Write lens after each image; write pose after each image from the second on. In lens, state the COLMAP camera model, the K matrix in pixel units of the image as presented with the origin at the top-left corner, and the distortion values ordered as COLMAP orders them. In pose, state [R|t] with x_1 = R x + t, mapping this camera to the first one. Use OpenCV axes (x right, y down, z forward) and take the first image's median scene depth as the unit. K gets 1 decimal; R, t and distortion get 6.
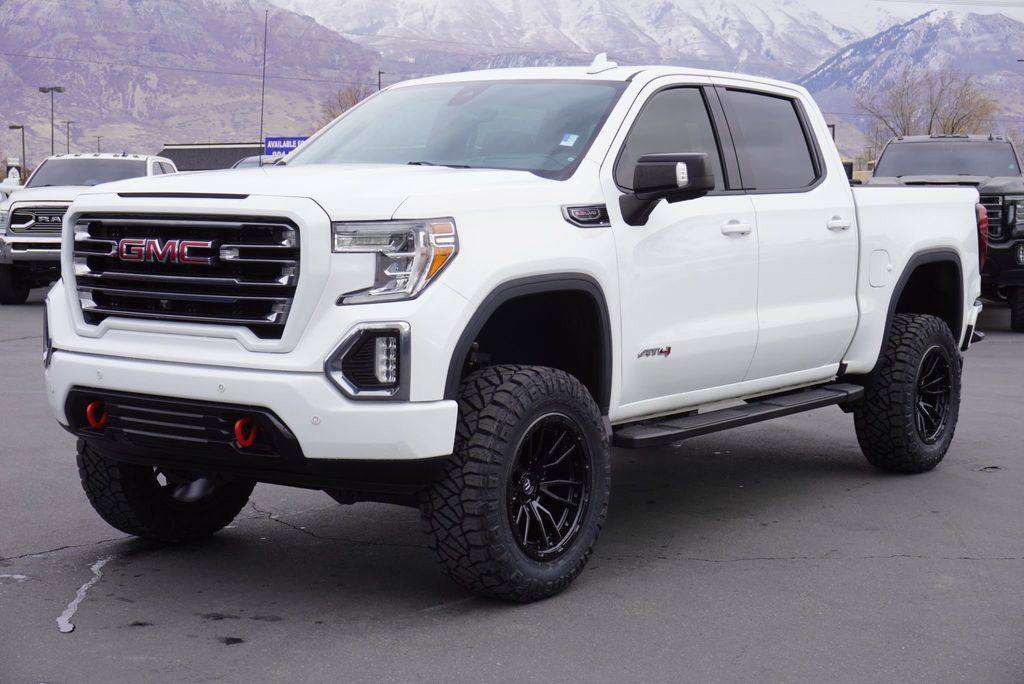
lens RADIAL K [[1696.8, 0, 512.0], [0, 1696.8, 342.0], [0, 0, 1]] dist [-0.004827, 0.247128]
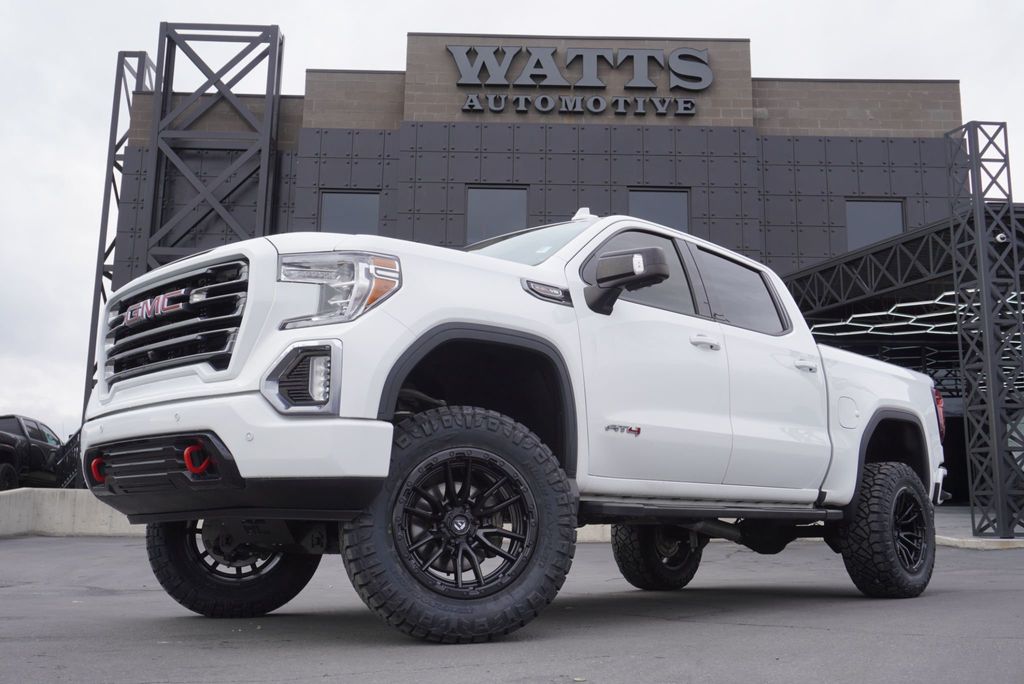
lens RADIAL K [[997.5, 0, 512.0], [0, 997.5, 342.0], [0, 0, 1]] dist [0.007442, 0.000889]
pose [[0.989622, -0.034080, -0.139597, 0.117351], [-0.005439, 0.961890, -0.273381, 0.143536], [0.143594, 0.271303, 0.951722, 0.406450]]
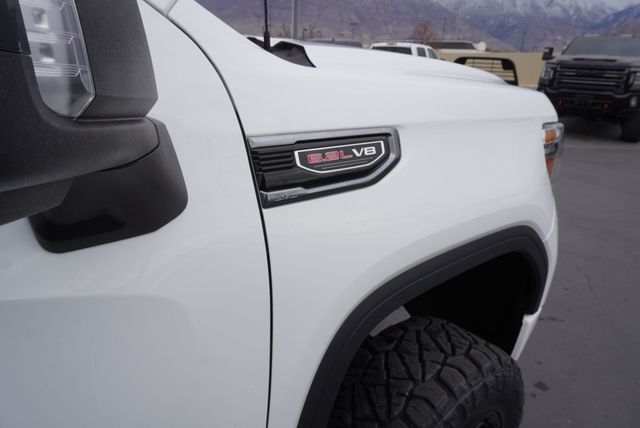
lens RADIAL K [[430.0, 0, 320.0], [0, 430.0, 214.0], [0, 0, 1]] dist [-0.053073, 0.035276]
pose [[0.933221, 0.150304, -0.326354, 0.433032], [-0.058217, 0.959551, 0.275451, -0.117404], [0.354555, -0.238057, 0.904223, 1.249662]]
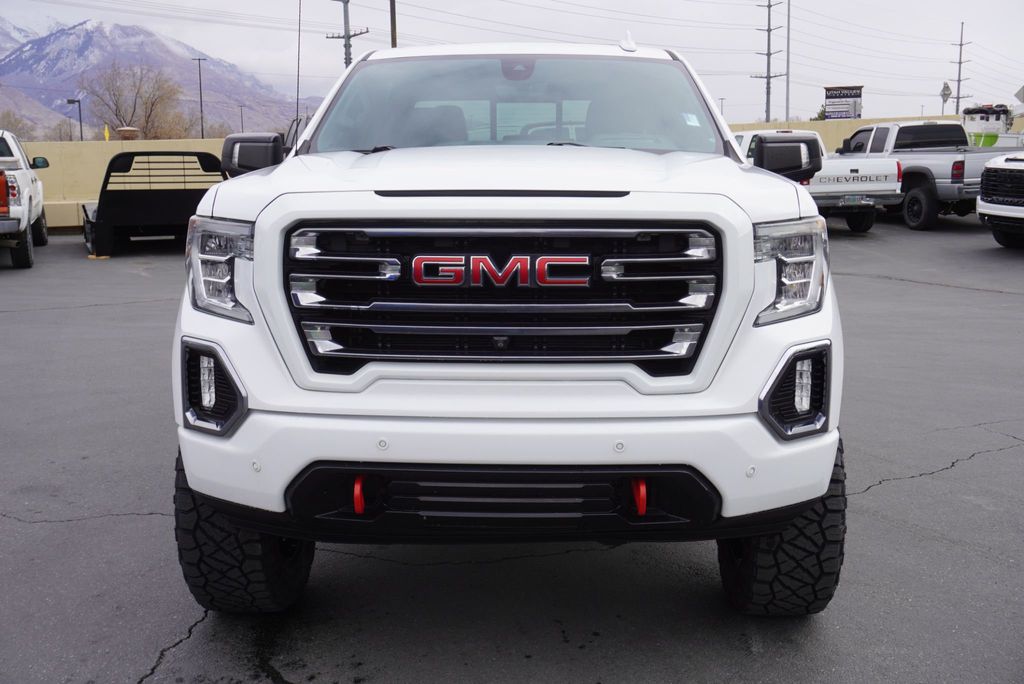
lens RADIAL K [[1100.7, 0, 512.0], [0, 1100.7, 342.0], [0, 0, 1]] dist [0.066084, 0.011787]
pose [[0.829971, -0.104155, 0.547996, -0.456719], [0.057509, 0.993155, 0.101665, -0.069786], [-0.554834, -0.052865, 0.830280, 0.587021]]
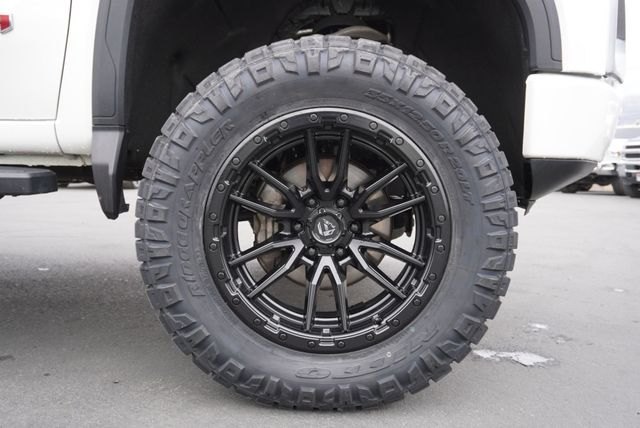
lens RADIAL K [[539.4, 0, 317.6], [0, 539.4, 204.9], [0, 0, 1]] dist [-0.004731, 0.000493]
pose [[0.486678, 0.065422, -0.871129, 0.611382], [-0.098413, 0.994950, 0.019741, 0.044374], [0.868021, 0.076123, 0.490658, 1.316149]]
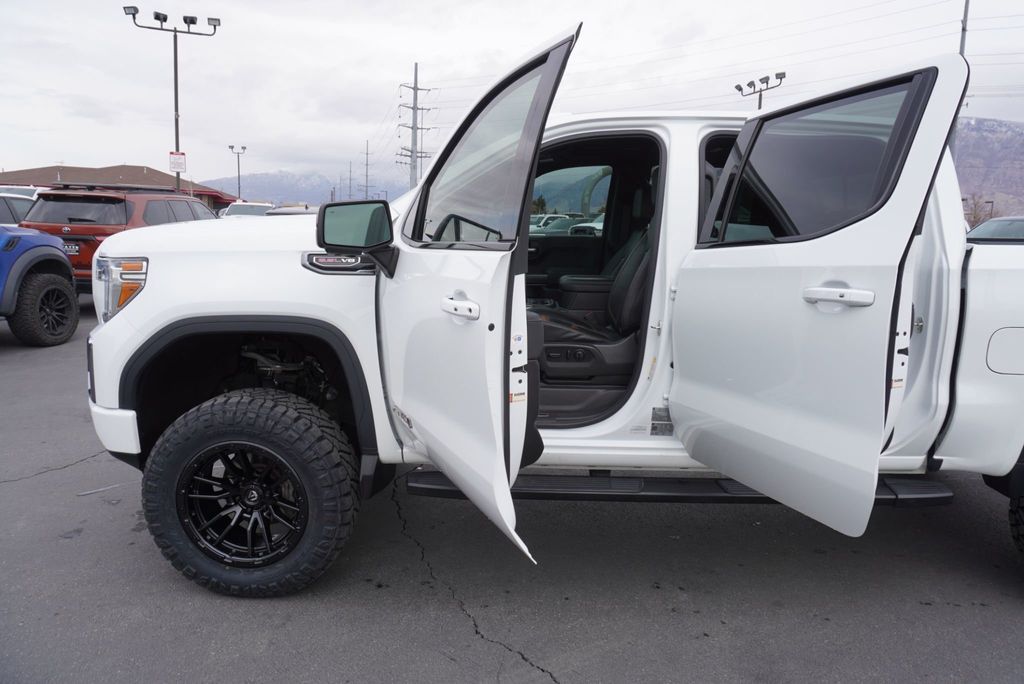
lens RADIAL K [[686.4, 0, 512.0], [0, 686.4, 342.0], [0, 0, 1]] dist [-0.045614, 0.035664]
pose [[0.566442, 0.145448, -0.811165, 0.475762], [-0.090026, 0.989332, 0.114530, -0.089021], [0.819169, 0.008152, 0.573494, 0.898343]]
